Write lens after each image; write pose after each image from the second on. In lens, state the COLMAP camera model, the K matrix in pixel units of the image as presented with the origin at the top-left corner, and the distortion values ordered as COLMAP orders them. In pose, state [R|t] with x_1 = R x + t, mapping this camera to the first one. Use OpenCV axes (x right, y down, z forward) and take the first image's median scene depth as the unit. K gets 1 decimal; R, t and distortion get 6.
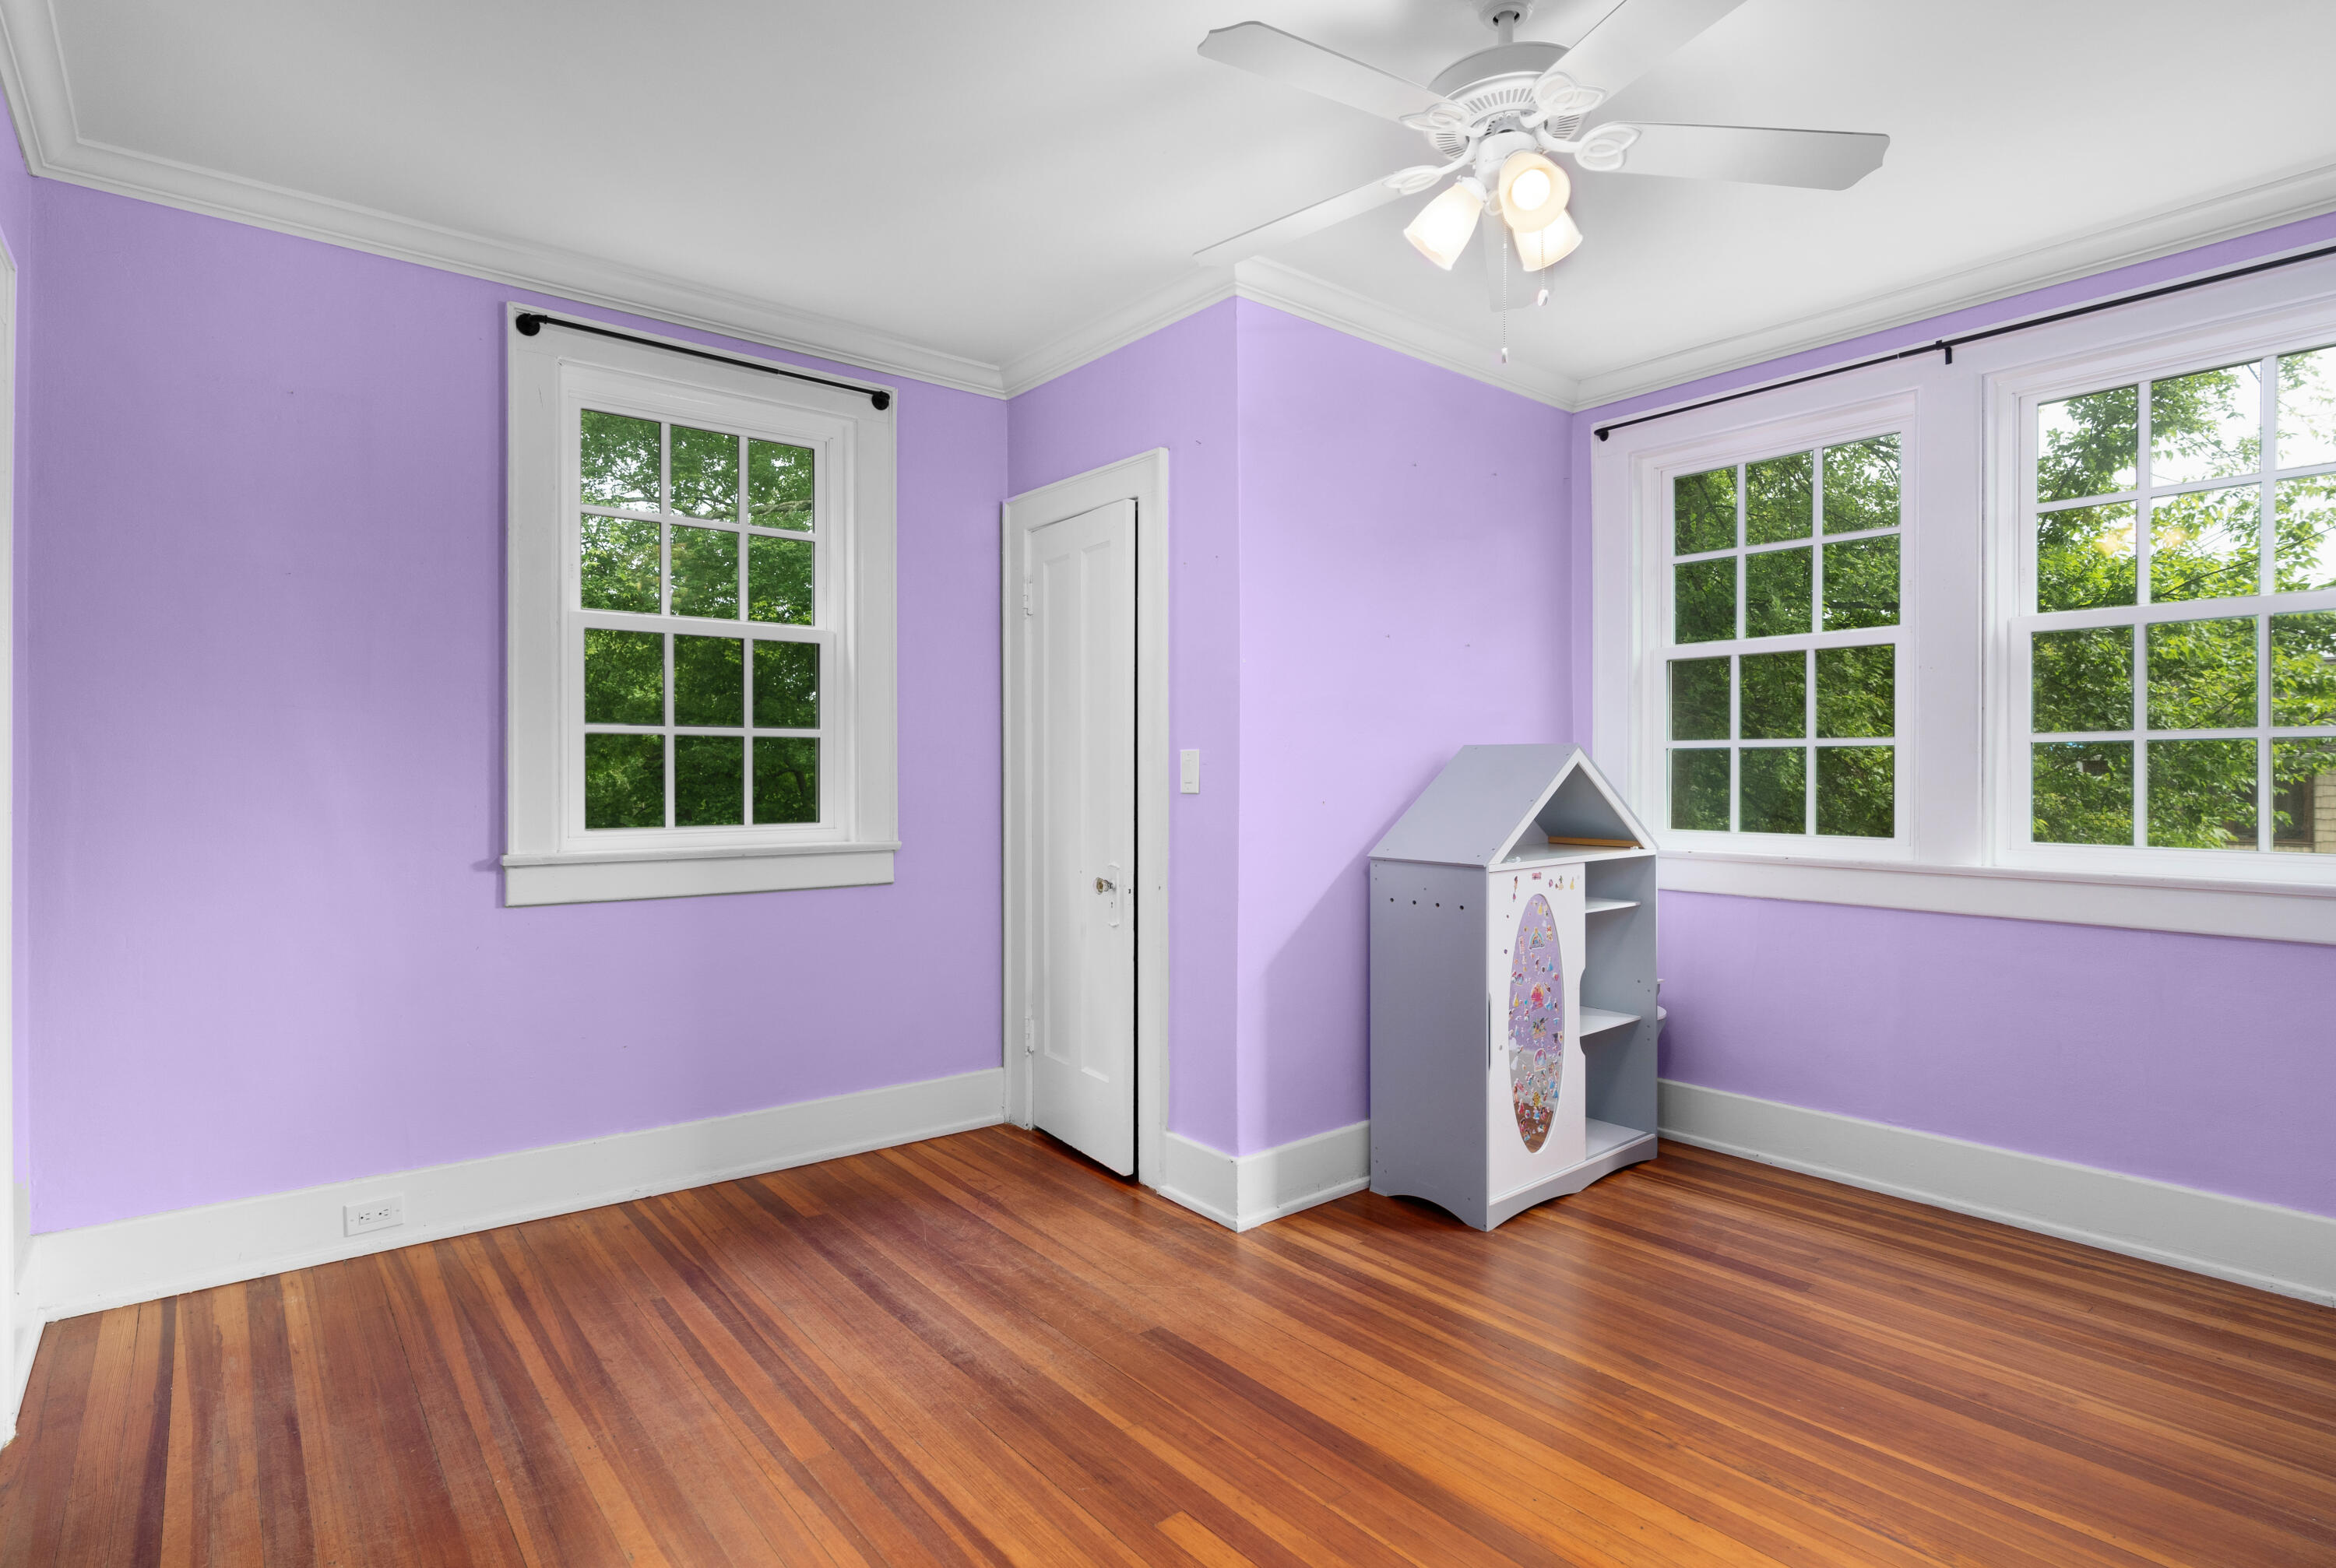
lens RADIAL K [[1137.8, 0, 1157.2], [0, 1137.8, 770.5], [0, 0, 1]] dist [-0.004649, 0.001834]
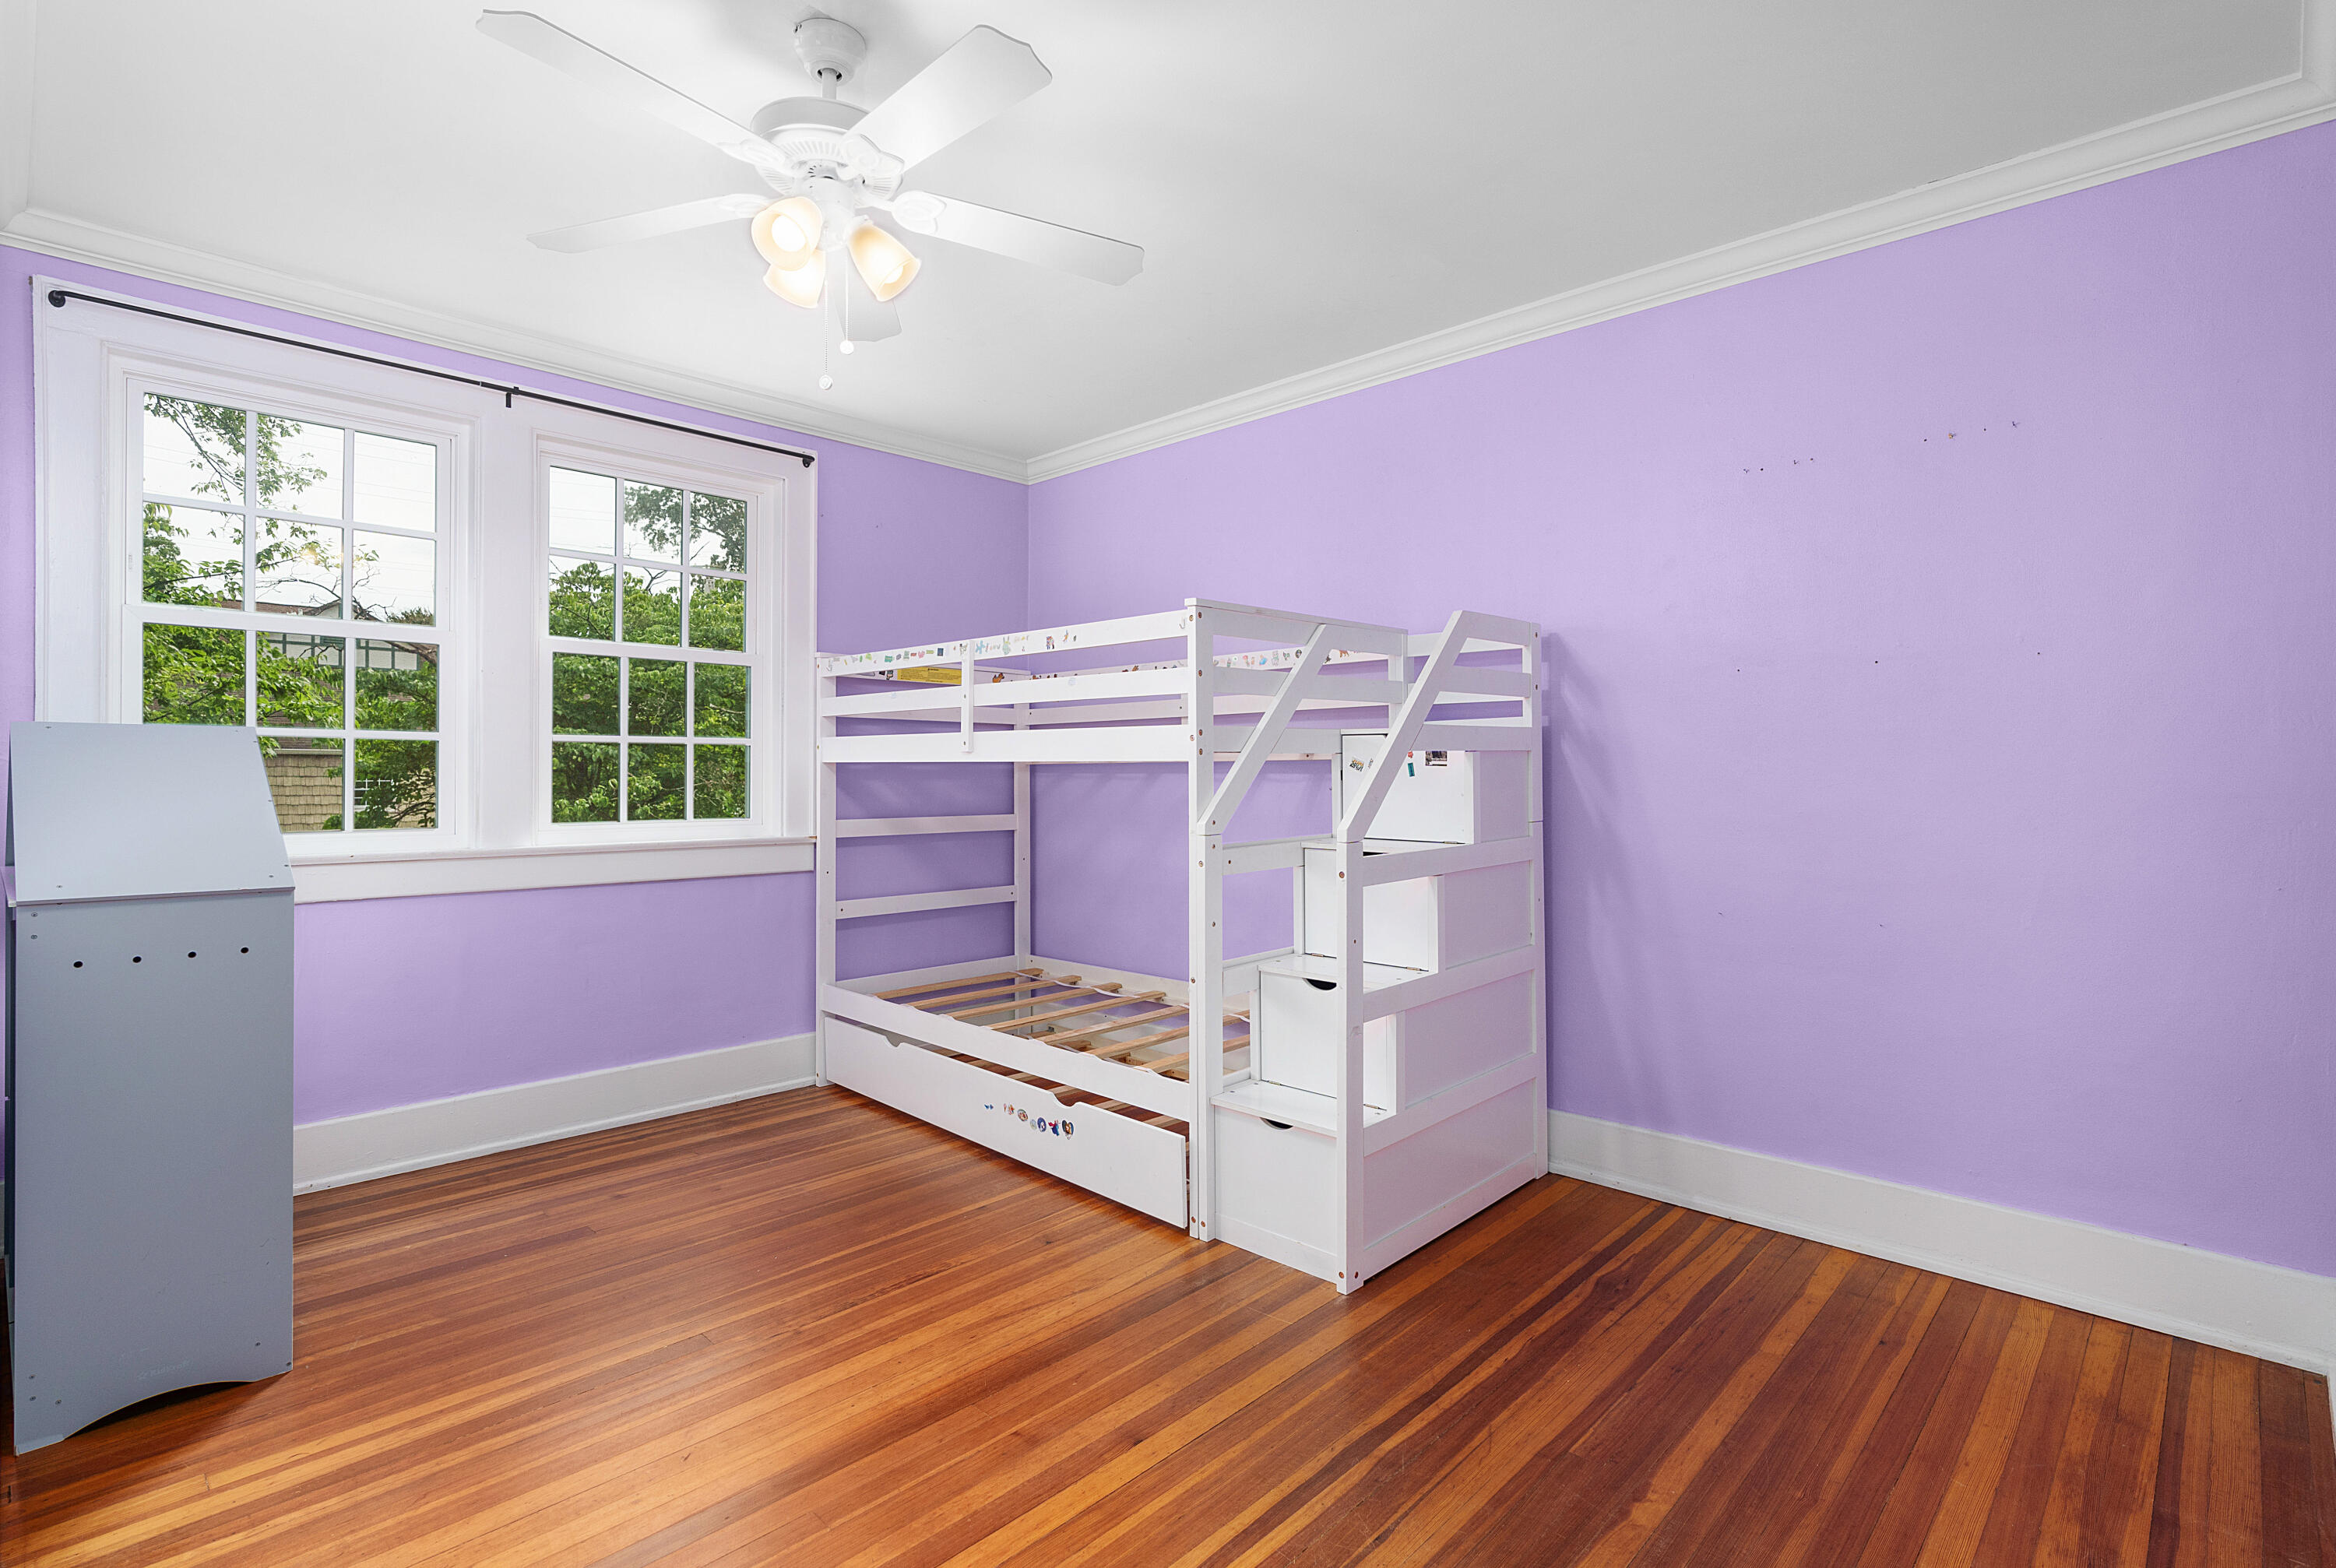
lens RADIAL K [[1083.1, 0, 1156.2], [0, 1083.1, 771.9], [0, 0, 1]] dist [-0.031074, -0.000389]
pose [[-0.104518, -0.001852, 0.994521, -0.489425], [-0.003816, 0.999992, 0.001461, 0.003487], [-0.994516, -0.003643, -0.104524, 0.523993]]
